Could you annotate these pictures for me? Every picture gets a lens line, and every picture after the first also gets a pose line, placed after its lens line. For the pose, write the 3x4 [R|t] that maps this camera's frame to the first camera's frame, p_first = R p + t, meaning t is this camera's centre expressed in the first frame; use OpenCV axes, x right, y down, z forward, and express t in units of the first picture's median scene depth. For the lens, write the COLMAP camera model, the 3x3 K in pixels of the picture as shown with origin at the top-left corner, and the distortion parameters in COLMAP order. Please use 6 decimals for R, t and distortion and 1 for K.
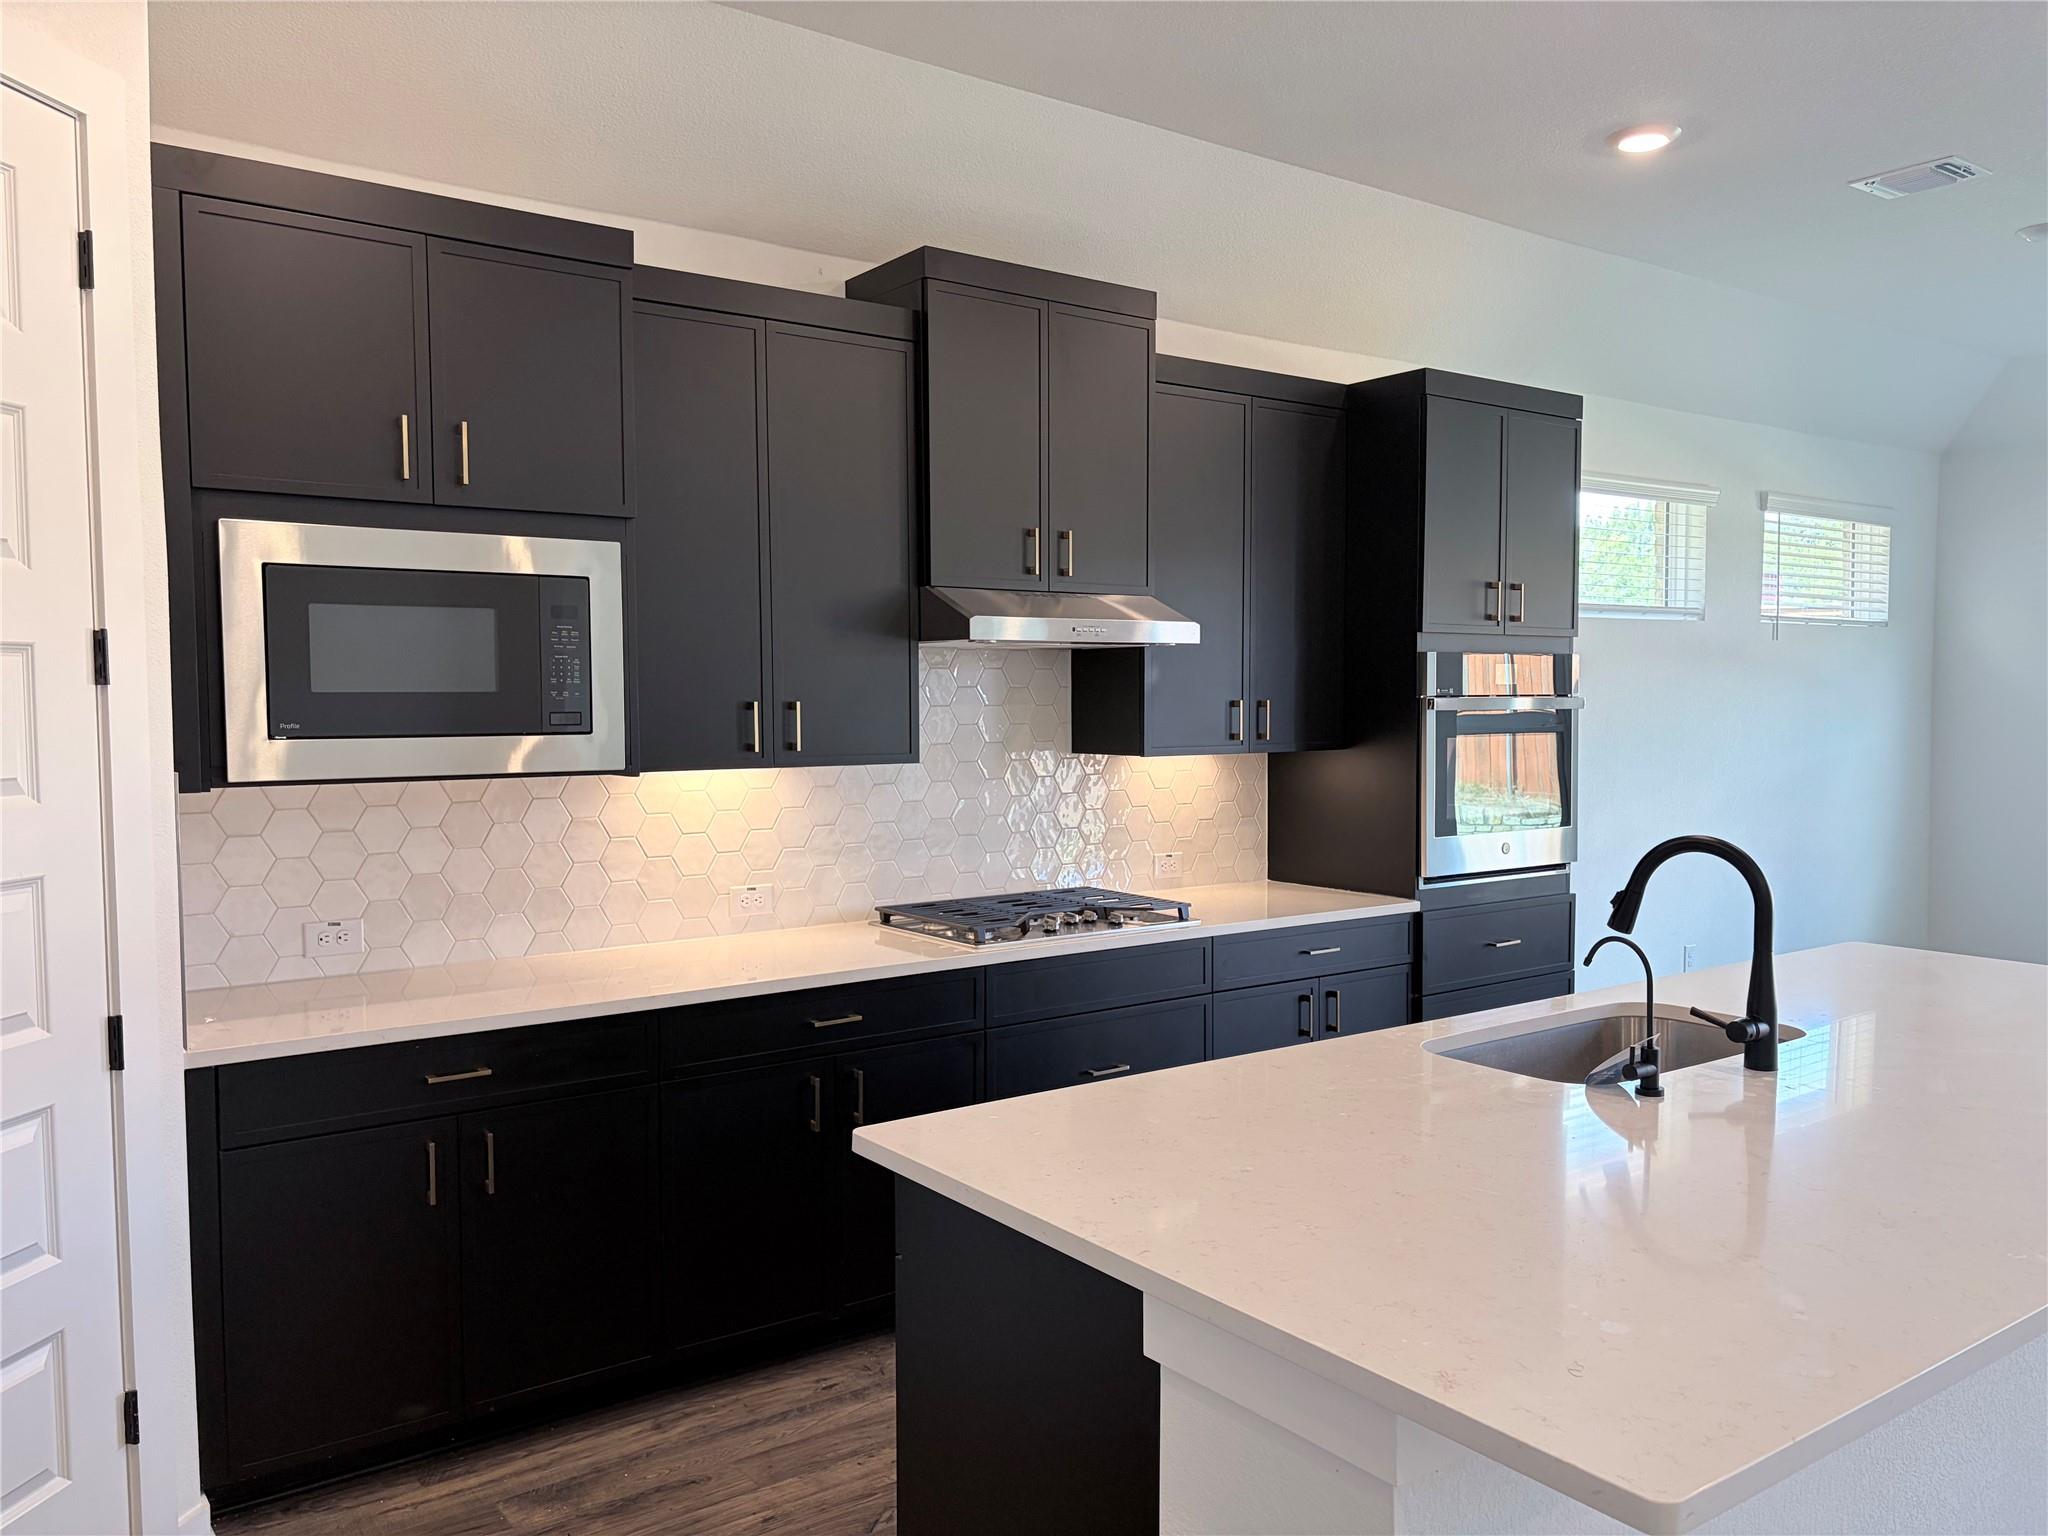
lens RADIAL K [[1543.1, 0, 1030.0], [0, 1543.1, 782.6], [0, 0, 1]] dist [0.046977, -0.053587]
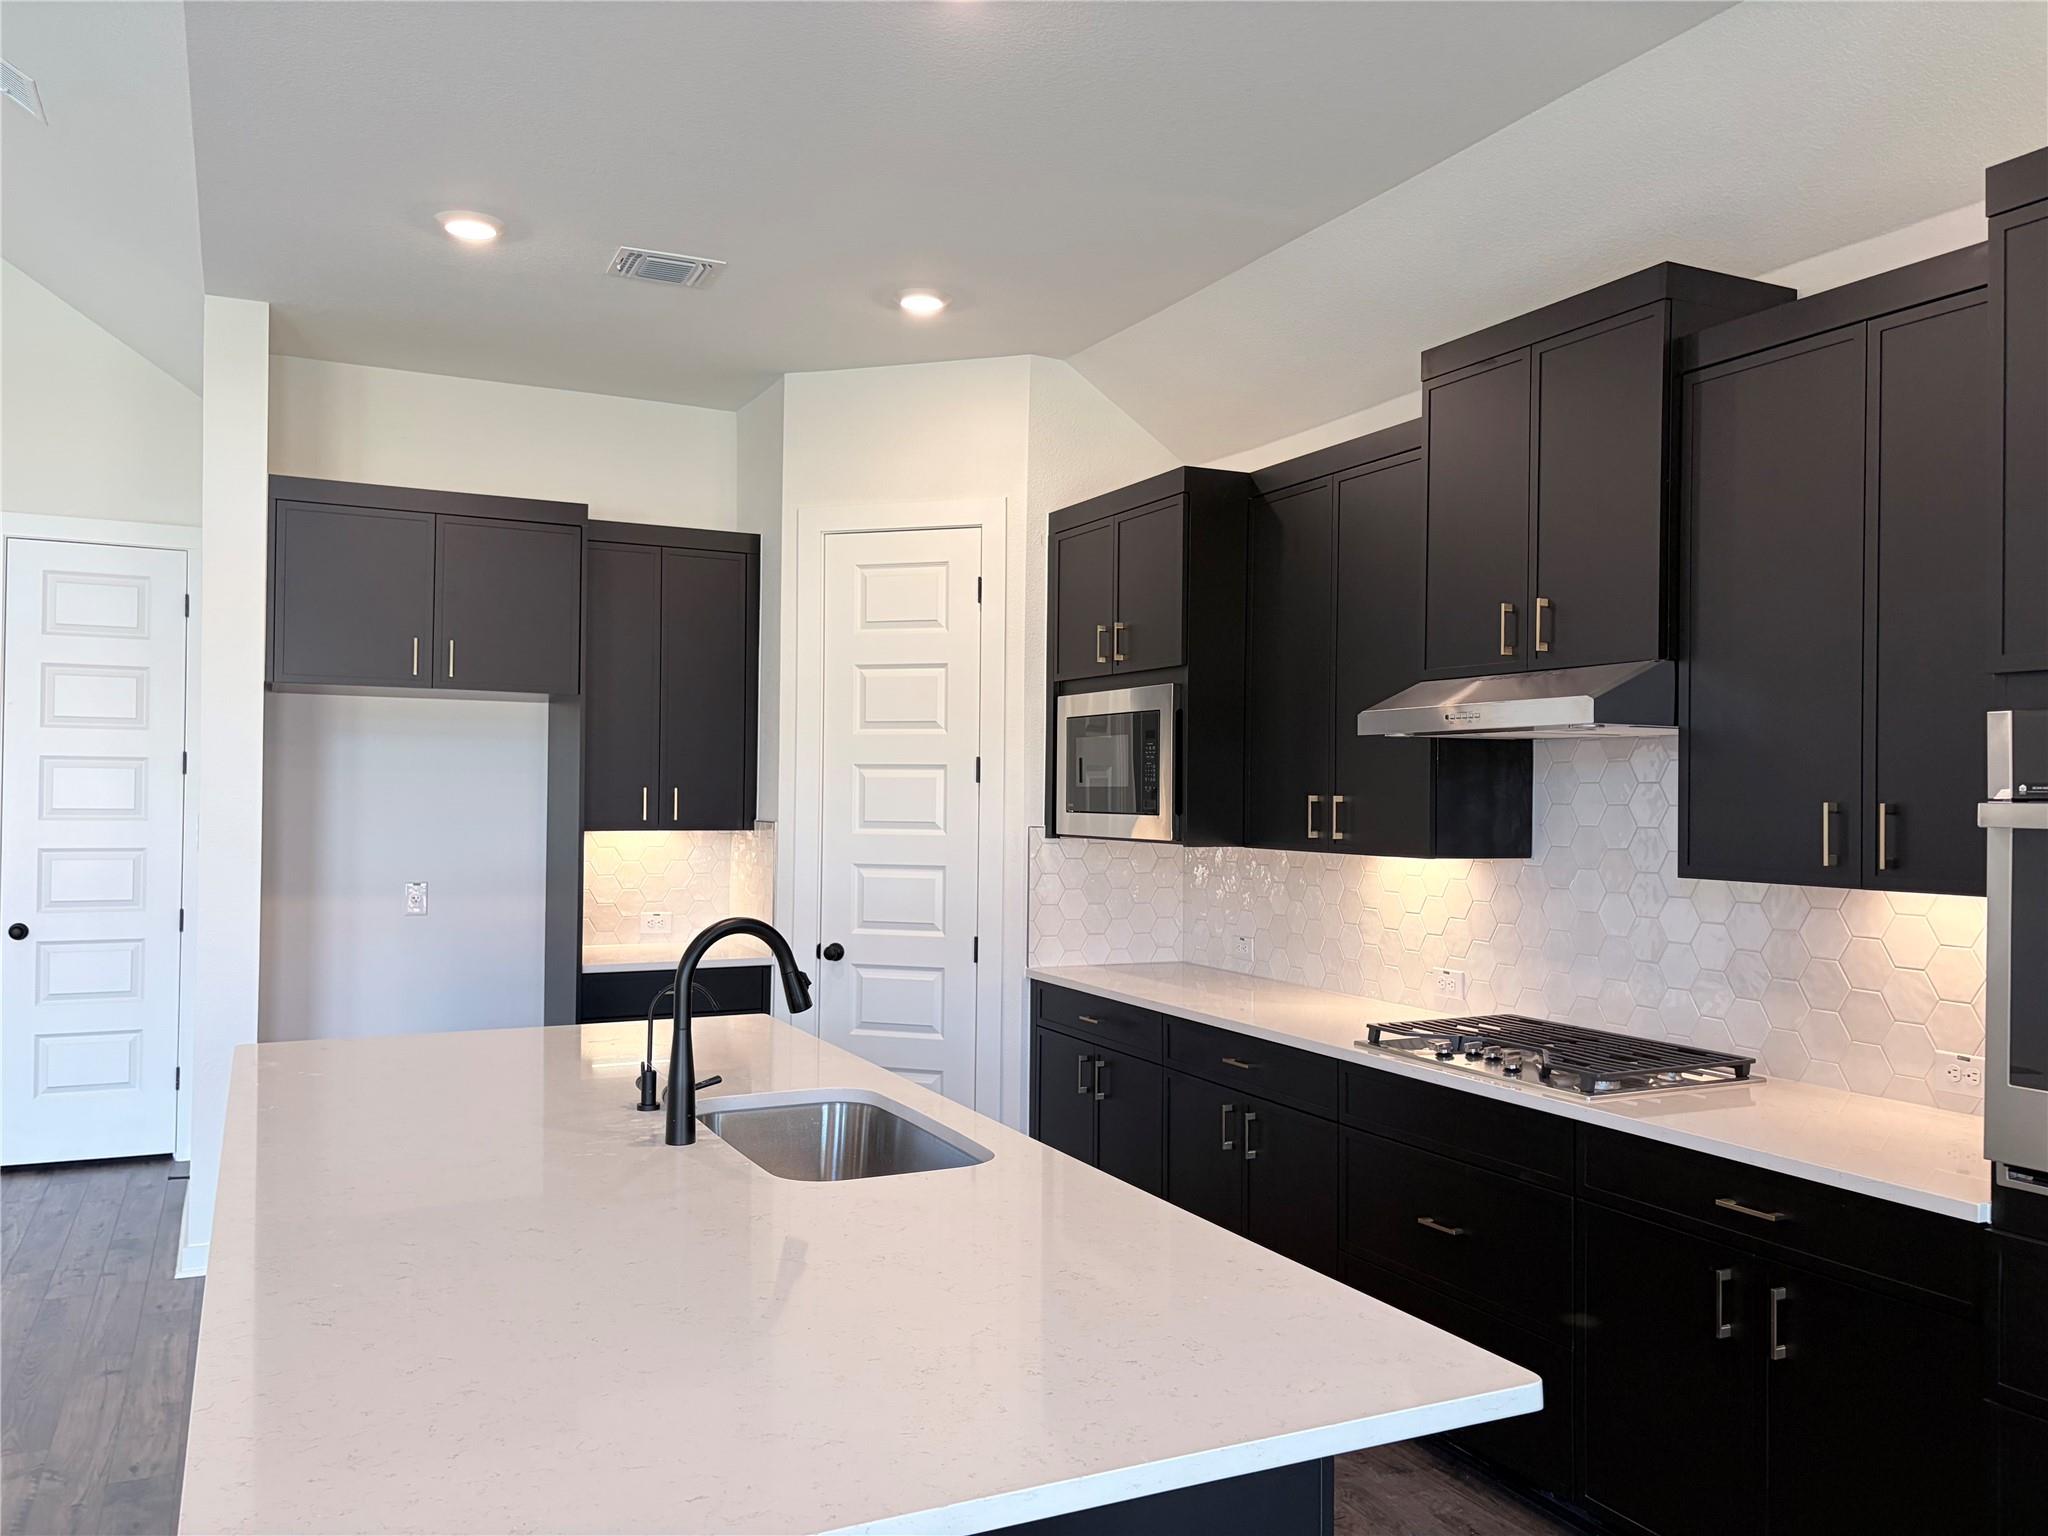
lens RADIAL K [[1543.1, 0, 1030.0], [0, 1543.1, 782.6], [0, 0, 1]] dist [0.046977, -0.053587]
pose [[-0.175974, -0.013557, -0.984301, 0.979840], [-0.070942, 0.997480, -0.001055, -0.042718], [0.981835, 0.069643, -0.176492, 0.948739]]
